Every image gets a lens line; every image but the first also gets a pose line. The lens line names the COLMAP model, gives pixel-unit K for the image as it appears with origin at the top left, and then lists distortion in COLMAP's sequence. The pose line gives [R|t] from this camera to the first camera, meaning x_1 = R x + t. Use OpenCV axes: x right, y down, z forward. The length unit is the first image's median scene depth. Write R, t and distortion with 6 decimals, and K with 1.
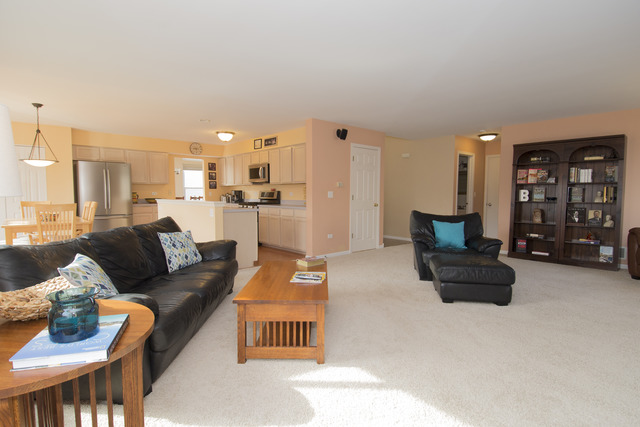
lens RADIAL K [[327.6, 0, 323.0], [0, 327.6, 215.0], [0, 0, 1]] dist [0.037660, -0.046835]
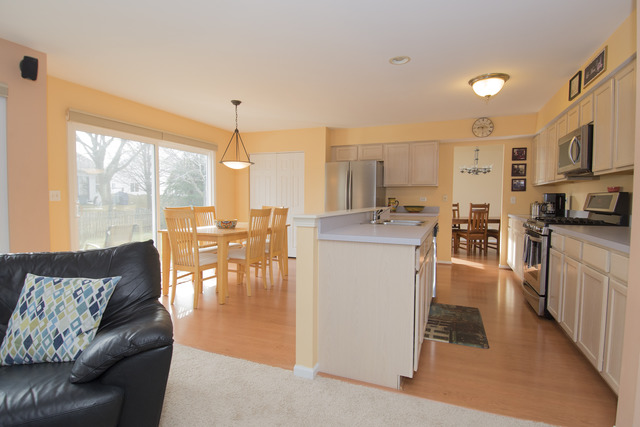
lens RADIAL K [[327.6, 0, 323.0], [0, 327.6, 215.0], [0, 0, 1]] dist [0.037660, -0.046835]
pose [[0.441130, 0.043783, -0.896375, 0.053286], [-0.061168, 0.997953, 0.018643, -0.032727], [0.895356, 0.046606, 0.442905, 0.515924]]
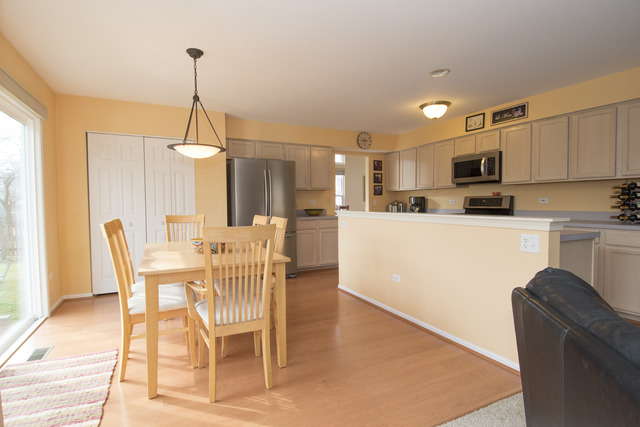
lens RADIAL K [[327.6, 0, 323.0], [0, 327.6, 215.0], [0, 0, 1]] dist [0.037660, -0.046835]
pose [[0.961940, -0.000942, -0.273259, -0.307064], [-0.005983, 0.999682, -0.024508, -0.019981], [0.273195, 0.025210, 0.961628, 0.312358]]
